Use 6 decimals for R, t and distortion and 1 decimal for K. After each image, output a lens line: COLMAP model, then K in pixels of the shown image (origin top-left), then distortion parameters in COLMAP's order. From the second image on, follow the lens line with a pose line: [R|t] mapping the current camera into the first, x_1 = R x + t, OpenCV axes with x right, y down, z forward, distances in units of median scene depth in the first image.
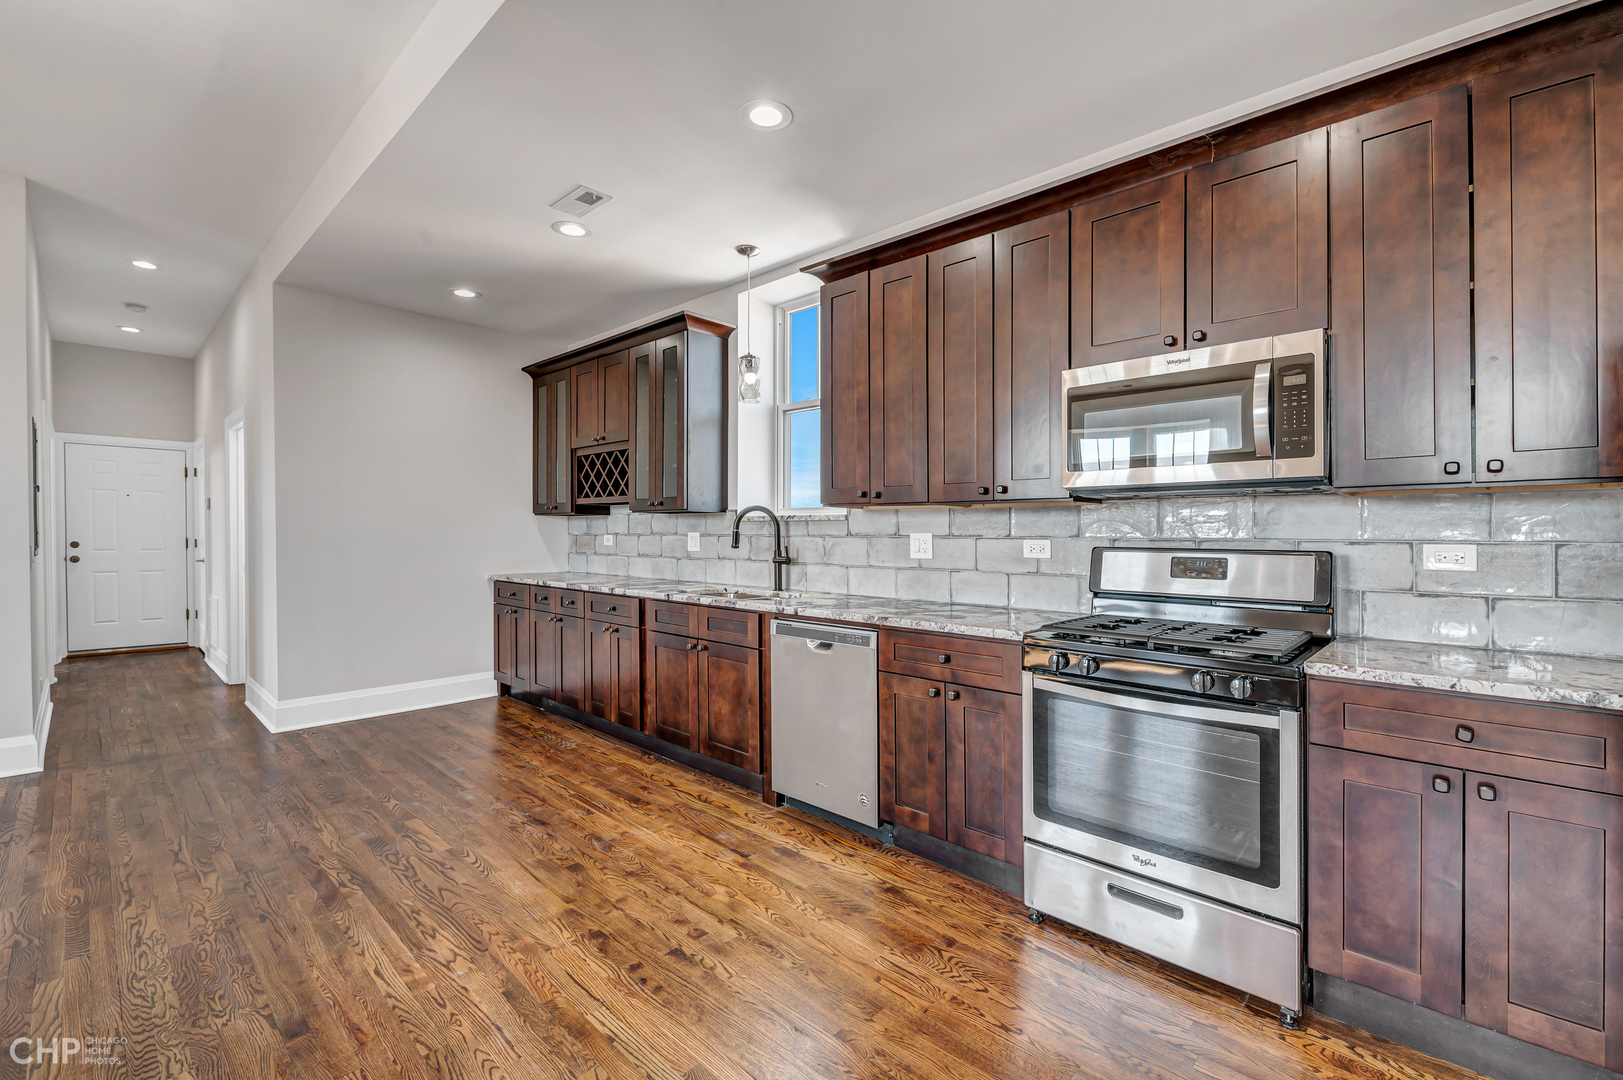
lens RADIAL K [[709.1, 0, 811.1], [0, 709.1, 537.4], [0, 0, 1]] dist [-0.003833, -0.009299]
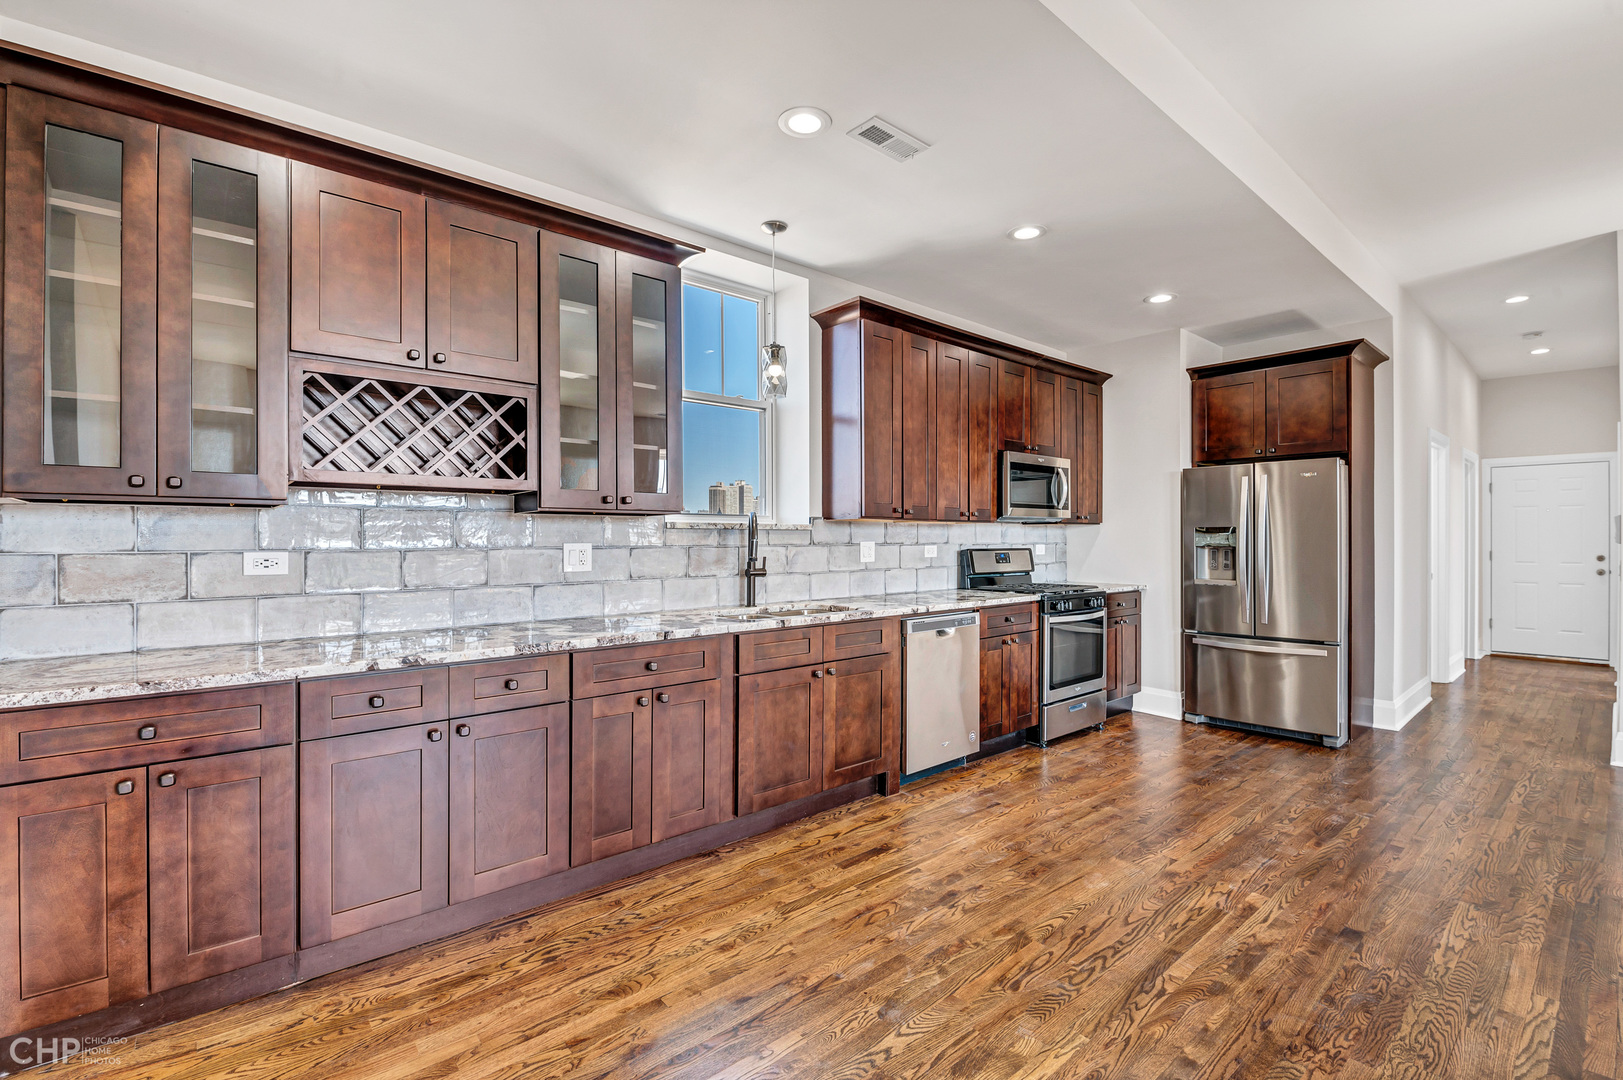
lens RADIAL K [[721.1, 0, 821.2], [0, 721.1, 539.6], [0, 0, 1]] dist [0.000636, -0.010491]
pose [[0.081659, -0.005652, 0.996644, -1.316487], [0.007325, 0.999960, 0.005071, -0.019740], [-0.996633, 0.006886, 0.081697, 1.152734]]
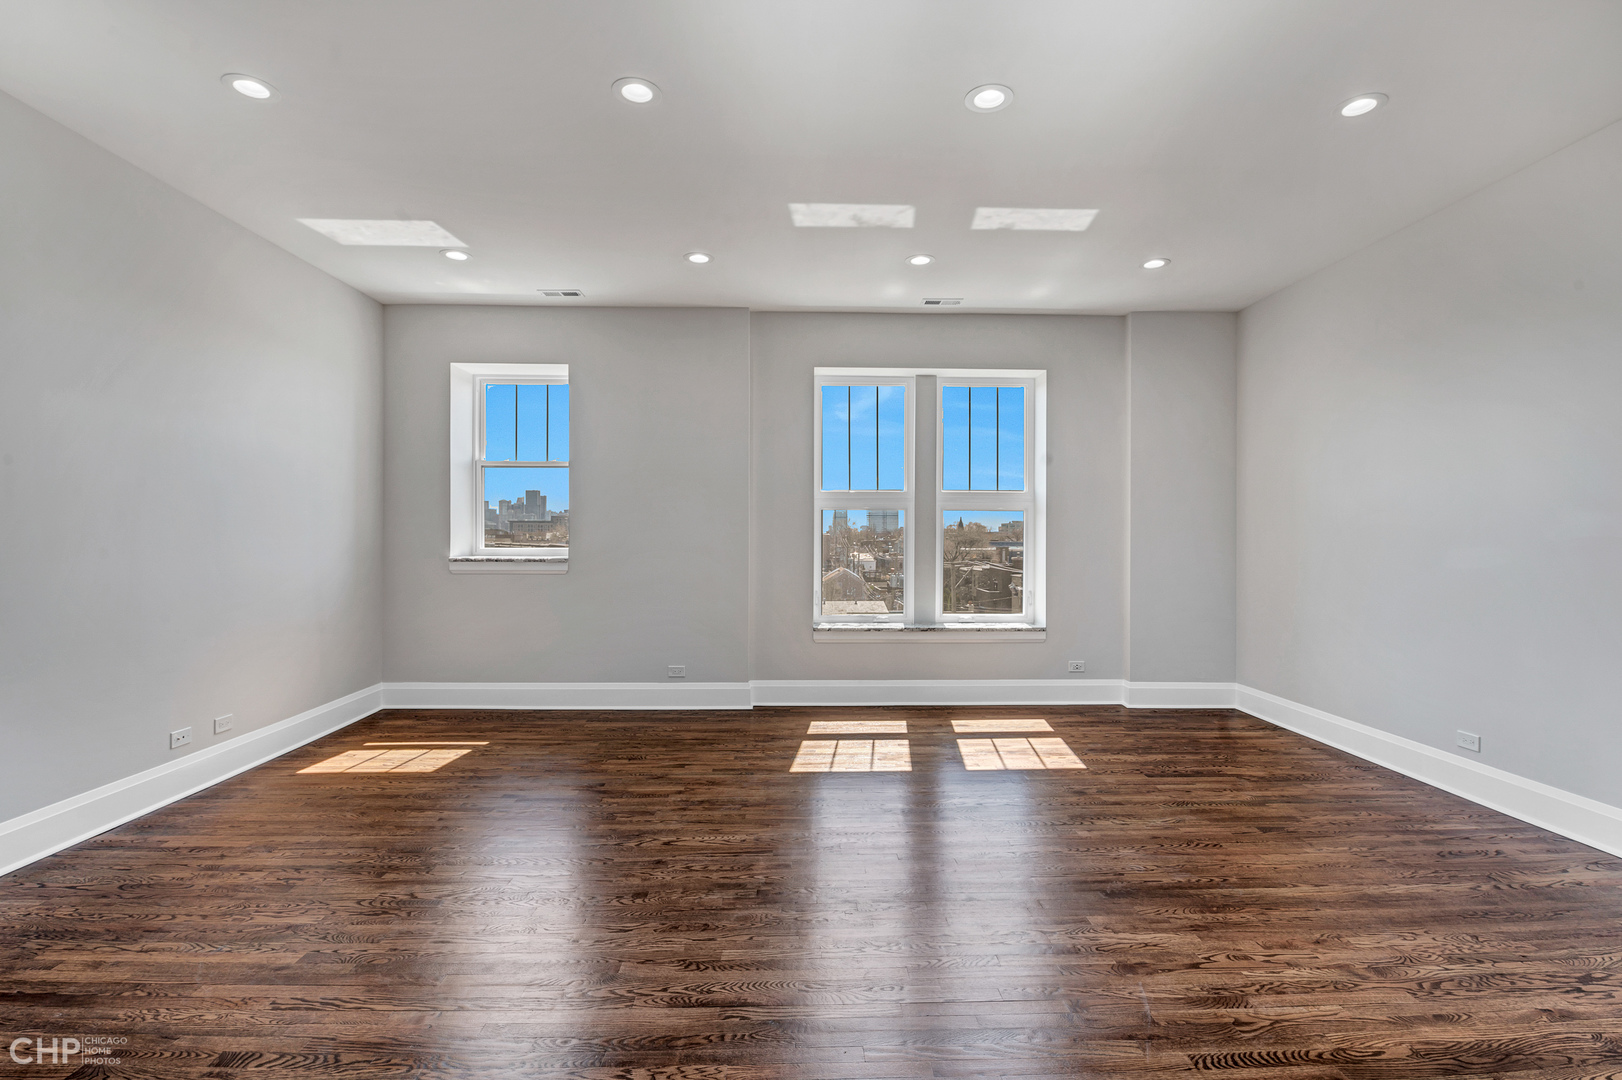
lens RADIAL K [[738.0, 0, 817.4], [0, 738.0, 546.5], [0, 0, 1]] dist [-0.002891, -0.012868]
pose [[-0.702693, -0.001691, -0.711491, -0.071848], [-0.011486, 0.999894, 0.008968, -0.019204], [0.711401, 0.014474, -0.702638, 0.928755]]
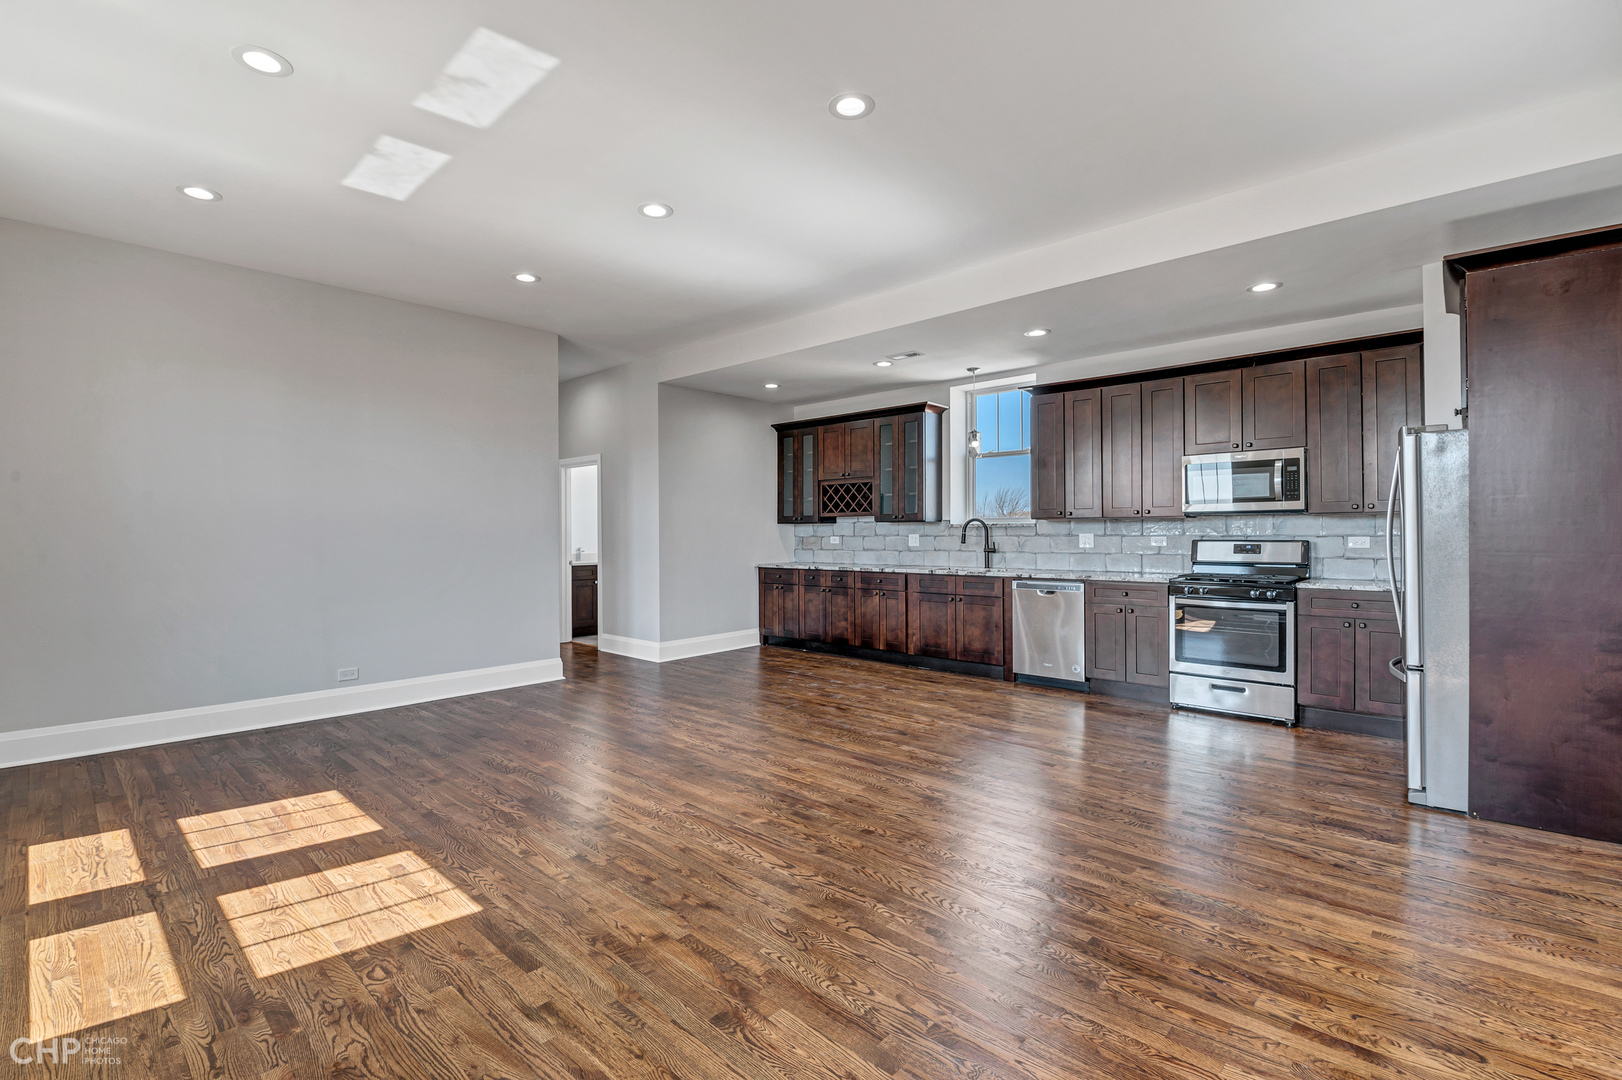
lens RADIAL K [[729.1, 0, 800.0], [0, 729.1, 545.3], [0, 0, 1]] dist [-0.005222, -0.000905]
pose [[0.999896, -0.011371, 0.008817, -0.698642], [0.011270, 0.999872, 0.011352, -0.006493], [-0.008945, -0.011251, 0.999897, -1.007477]]
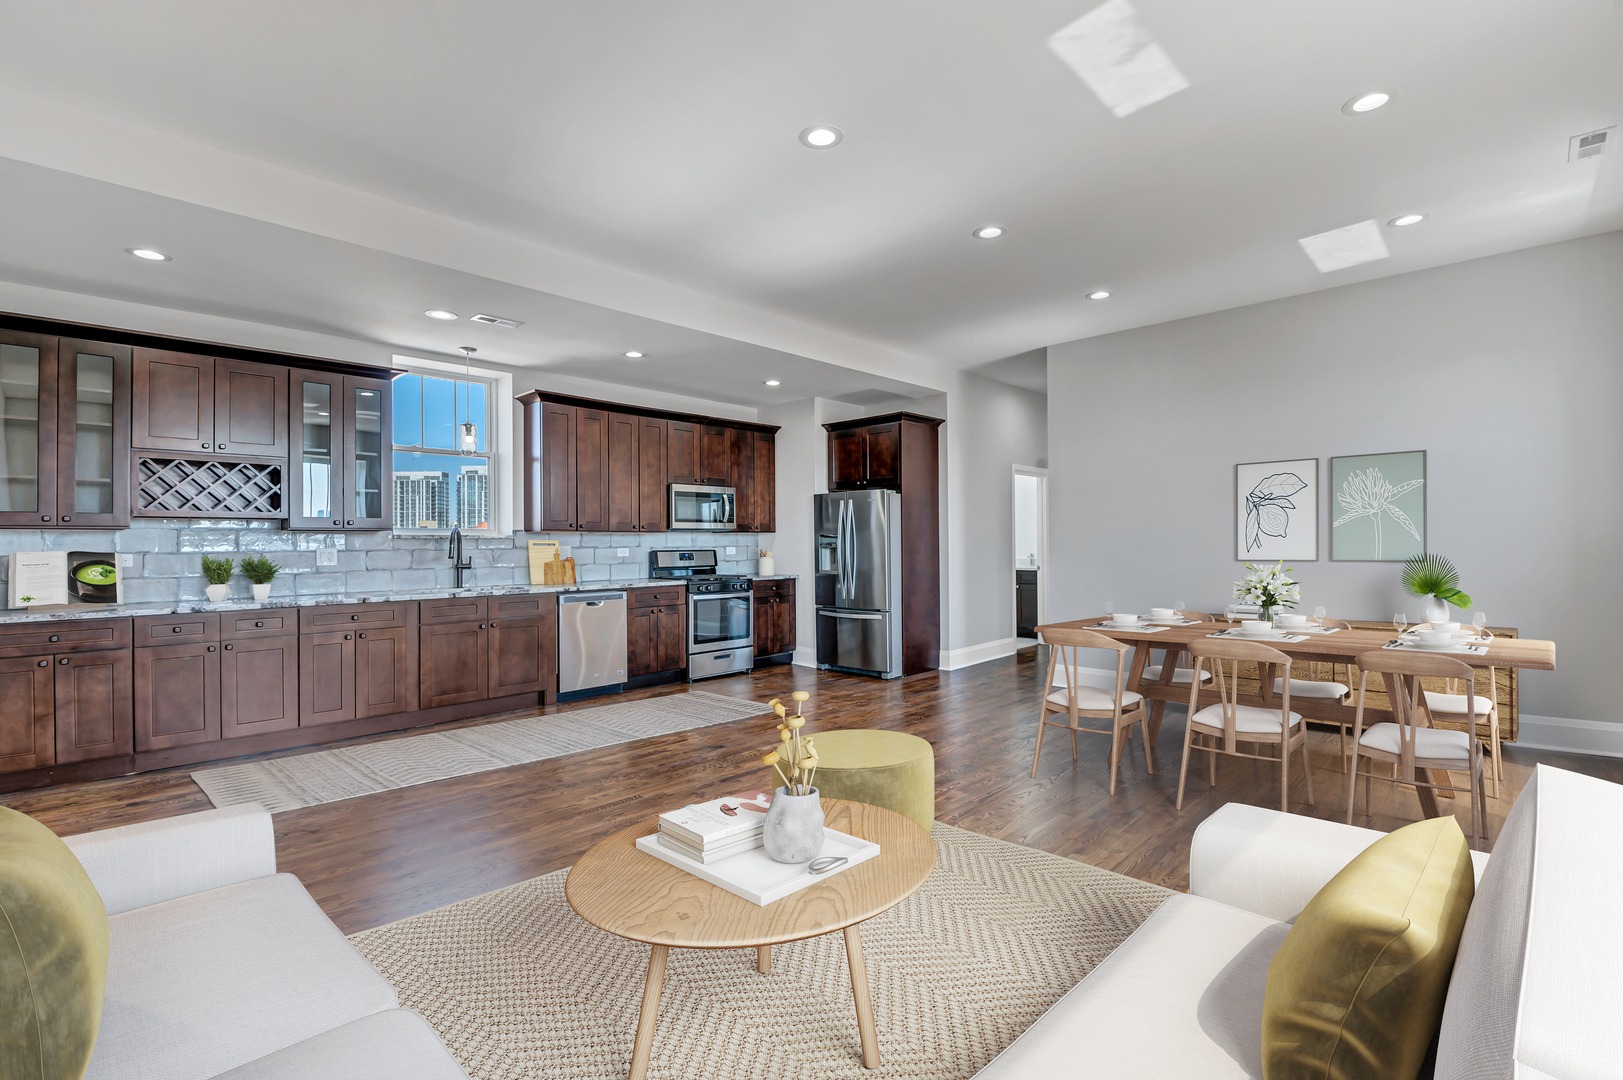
lens RADIAL K [[721.1, 0, 821.2], [0, 721.1, 539.6], [0, 0, 1]] dist [0.000636, -0.010491]
pose [[-0.004795, 0.000062, 0.999989, -2.047498], [0.013988, 0.999902, 0.000005, -0.015898], [-0.999891, 0.013987, -0.004795, 0.396252]]
